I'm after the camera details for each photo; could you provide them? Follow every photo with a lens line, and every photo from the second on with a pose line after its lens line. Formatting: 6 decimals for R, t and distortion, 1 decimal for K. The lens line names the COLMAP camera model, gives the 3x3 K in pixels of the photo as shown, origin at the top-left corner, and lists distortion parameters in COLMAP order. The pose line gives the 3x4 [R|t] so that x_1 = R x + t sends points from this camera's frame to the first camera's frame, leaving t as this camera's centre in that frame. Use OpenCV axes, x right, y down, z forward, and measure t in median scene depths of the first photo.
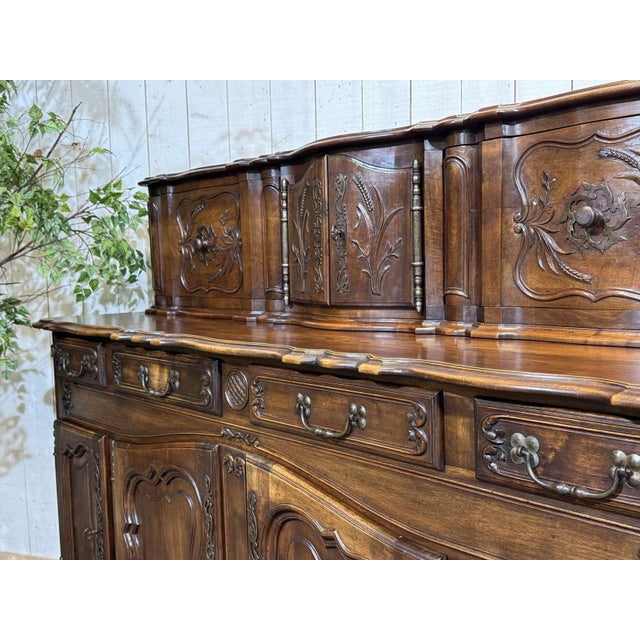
lens RADIAL K [[715.2, 0, 320.2], [0, 715.2, 327.7], [0, 0, 1]] dist [0.087927, 0.000000]
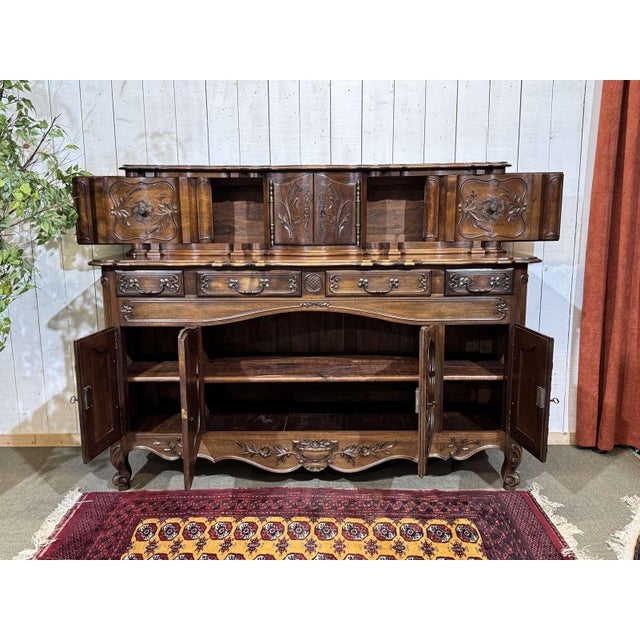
lens RADIAL K [[639.7, 0, 326.5], [0, 639.7, 334.7], [0, 0, 1]] dist [0.065589, 0.000000]
pose [[0.680057, -0.117344, 0.723708, -1.446309], [0.056135, 0.992545, 0.108185, 0.032562], [-0.731007, -0.032947, 0.681574, -0.352253]]
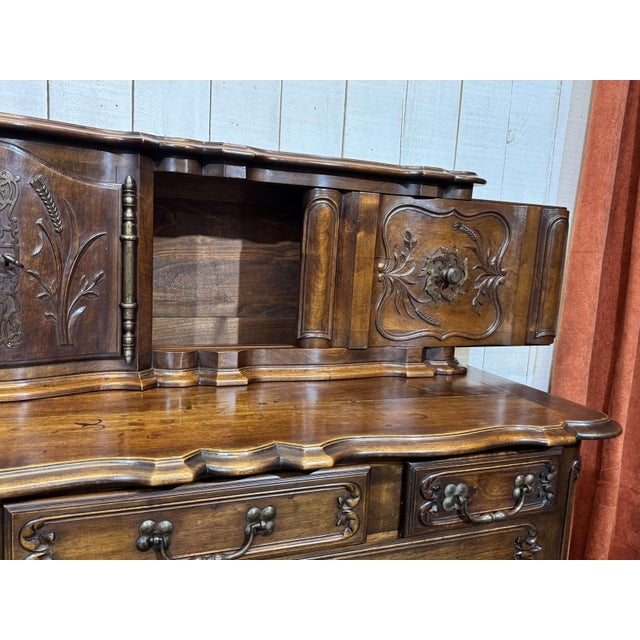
lens RADIAL K [[570.8, 0, 305.9], [0, 570.8, 330.8], [0, 0, 1]] dist [0.099610, -0.103653]
pose [[0.358911, -0.095251, 0.928499, -0.393399], [0.016628, 0.995274, 0.095673, -0.116027], [-0.933224, -0.018899, 0.358798, 0.555997]]
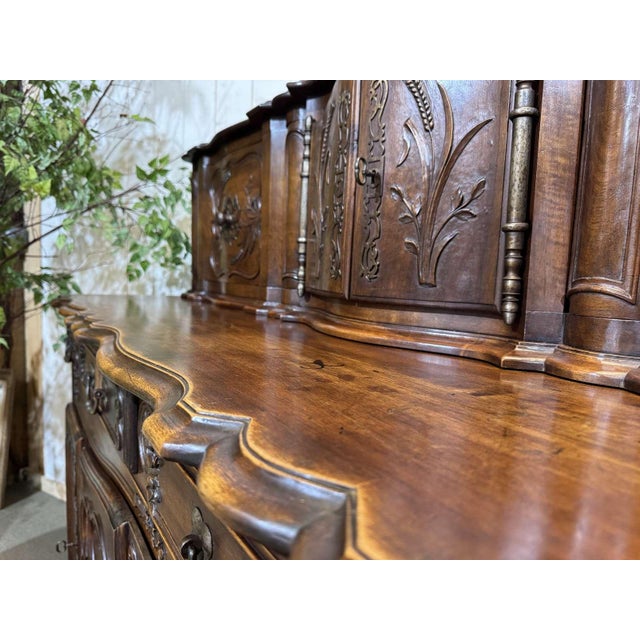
lens RADIAL K [[470.0, 0, 317.3], [0, 470.0, 322.6], [0, 0, 1]] dist [0.019557, -0.018946]
pose [[0.982265, 0.083745, -0.167755, 0.059399], [-0.082635, 0.996487, 0.013603, -0.015292], [0.168305, 0.000501, 0.985735, 0.633126]]
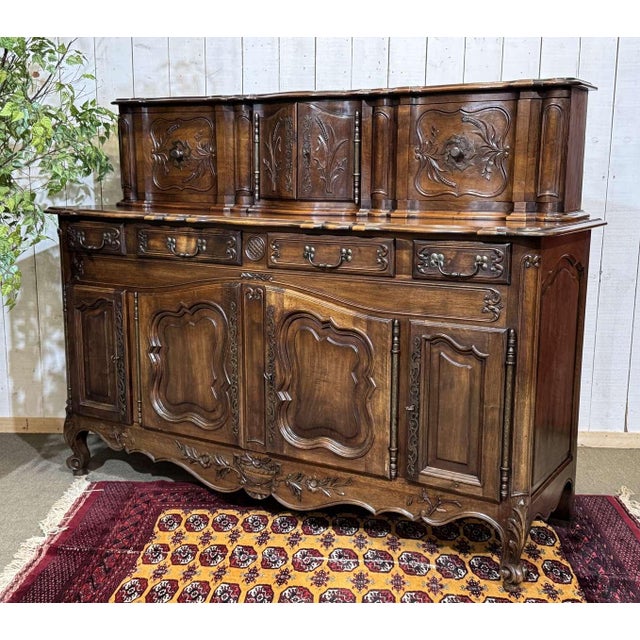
lens RADIAL K [[841.8, 0, 326.3], [0, 841.8, 330.9], [0, 0, 1]] dist [0.117797, 0.000000]
pose [[0.954922, -0.024184, 0.295869, -0.512925], [-0.004036, 0.995526, 0.094398, 0.087251], [-0.296828, -0.091337, 0.950553, -0.874057]]
